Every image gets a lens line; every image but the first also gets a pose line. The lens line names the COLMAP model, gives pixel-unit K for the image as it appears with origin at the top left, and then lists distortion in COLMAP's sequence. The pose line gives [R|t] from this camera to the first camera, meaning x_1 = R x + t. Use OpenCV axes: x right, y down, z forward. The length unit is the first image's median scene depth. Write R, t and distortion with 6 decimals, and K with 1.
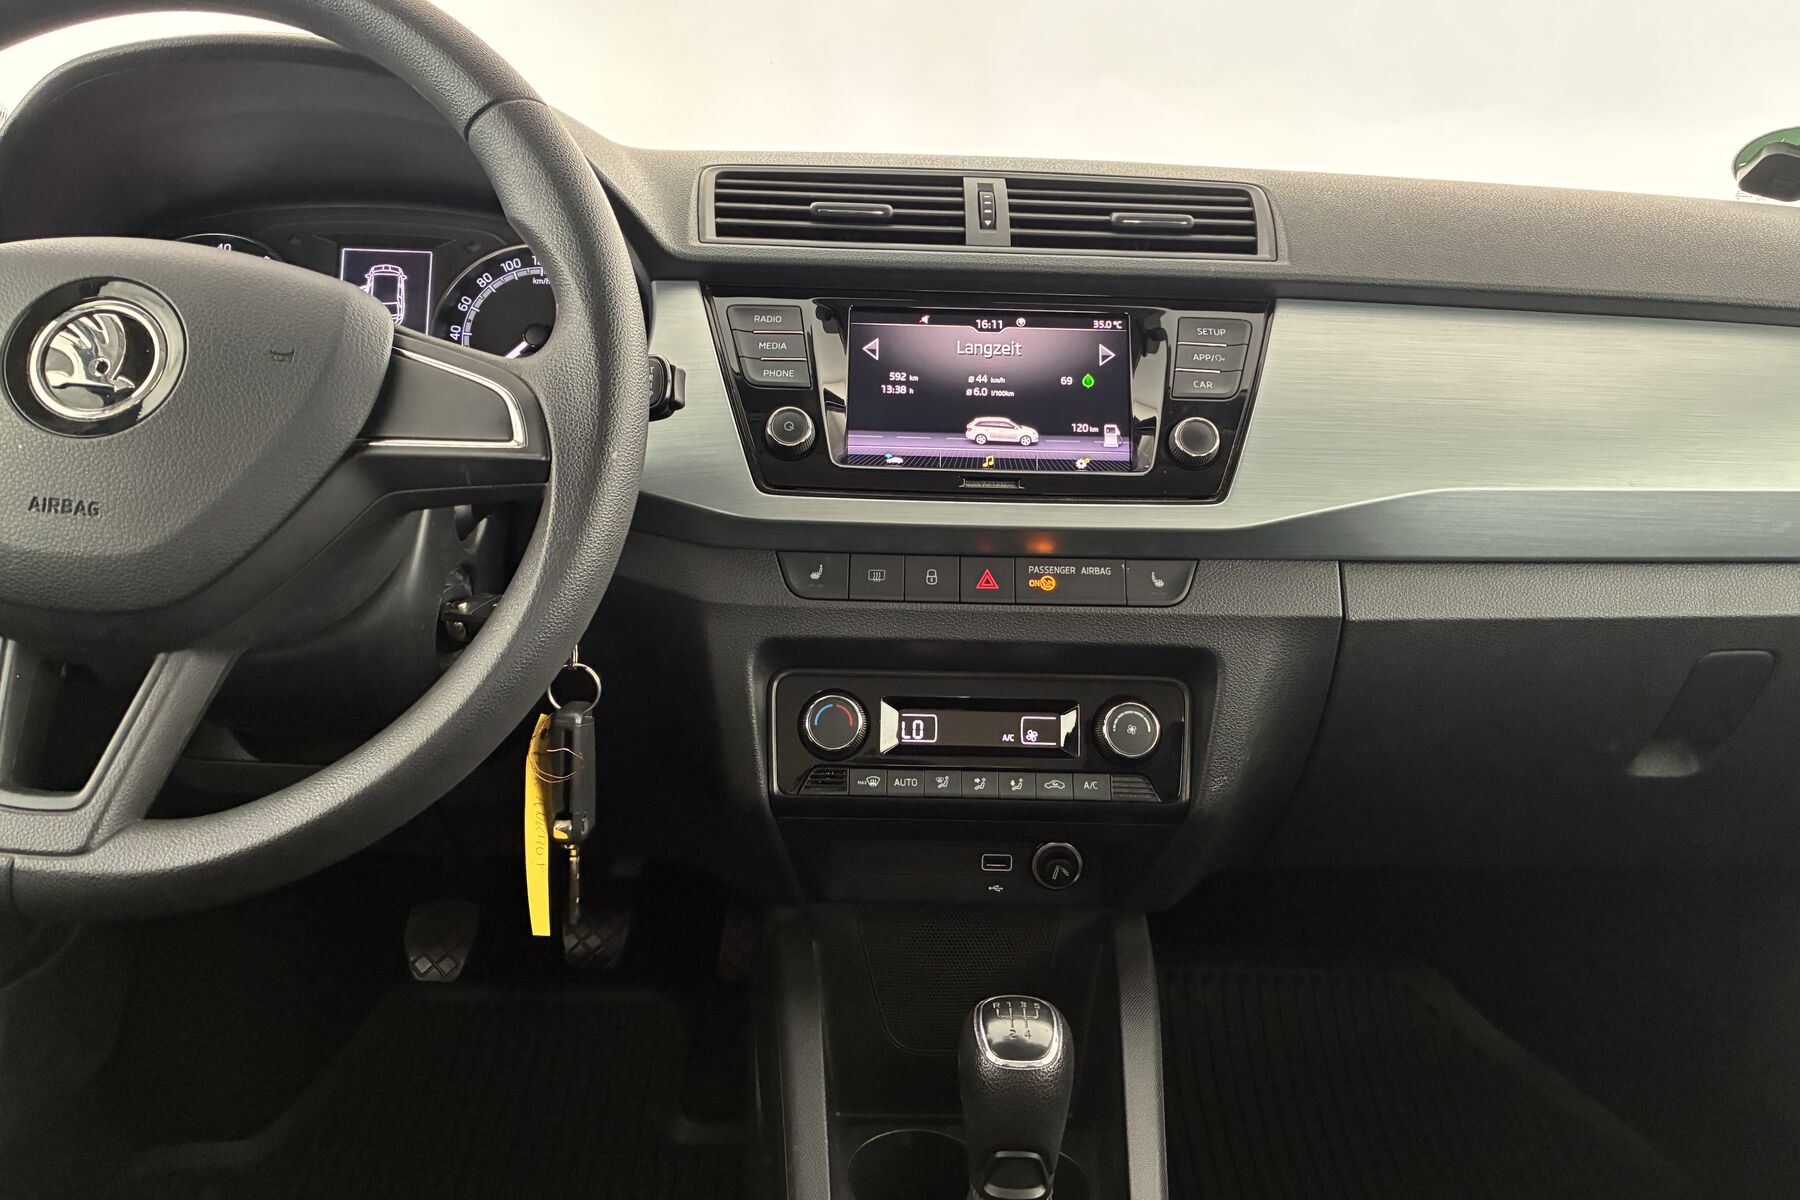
lens RADIAL K [[1369.0, 0, 910.6], [0, 1369.0, 587.9], [0, 0, 1]] dist [0.032917, -0.036896]
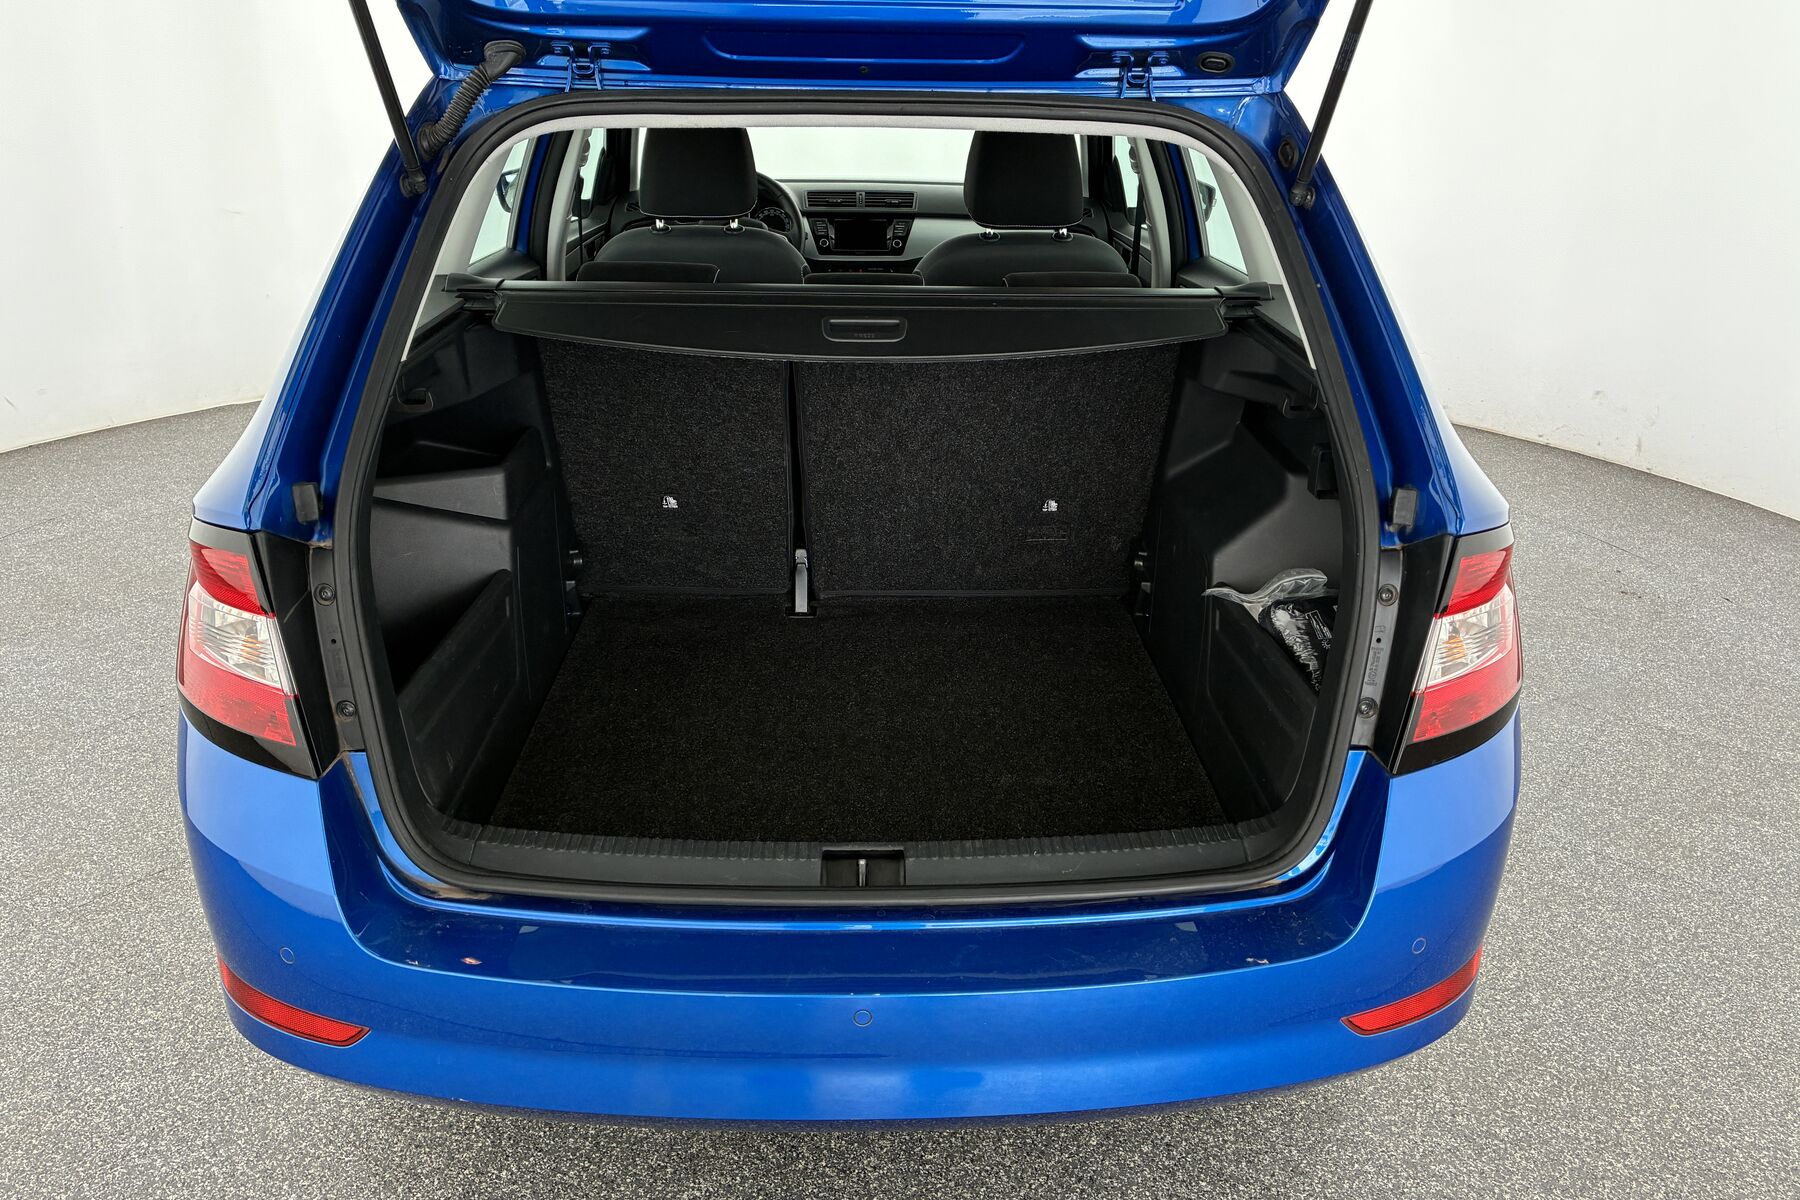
lens RADIAL K [[1369.0, 0, 904.0], [0, 1369.0, 599.5], [0, 0, 1]] dist [0.032917, -0.036896]
pose [[0.999749, -0.019672, -0.010711, 0.258064], [0.020660, 0.994611, 0.101599, 0.737727], [0.008654, -0.101794, 0.994768, -4.523103]]
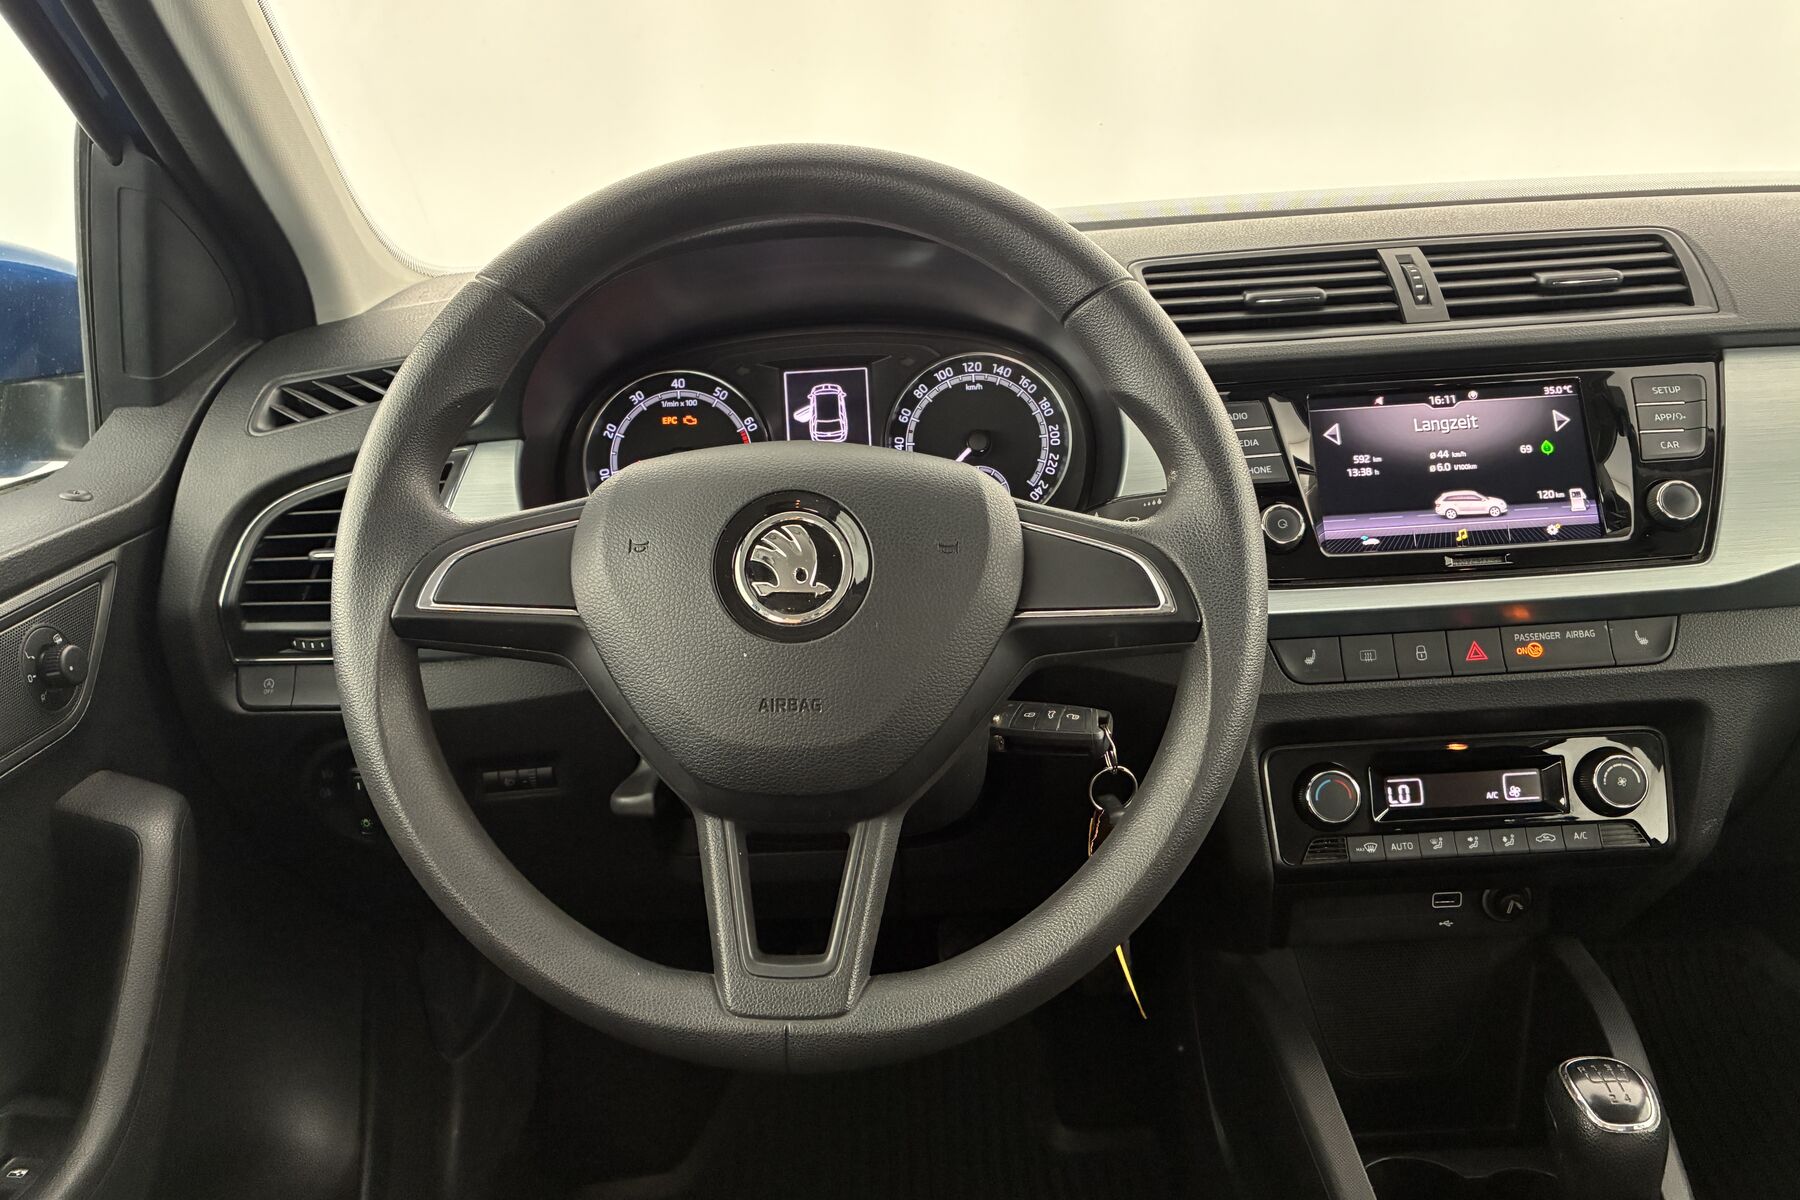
lens RADIAL K [[1369.0, 0, 890.9], [0, 1369.0, 585.4], [0, 0, 1]] dist [0.032917, -0.036896]
pose [[0.995134, -0.081614, -0.055200, -0.316771], [0.084010, 0.995555, 0.042575, -0.134330], [0.051480, -0.047006, 0.997567, -0.066837]]
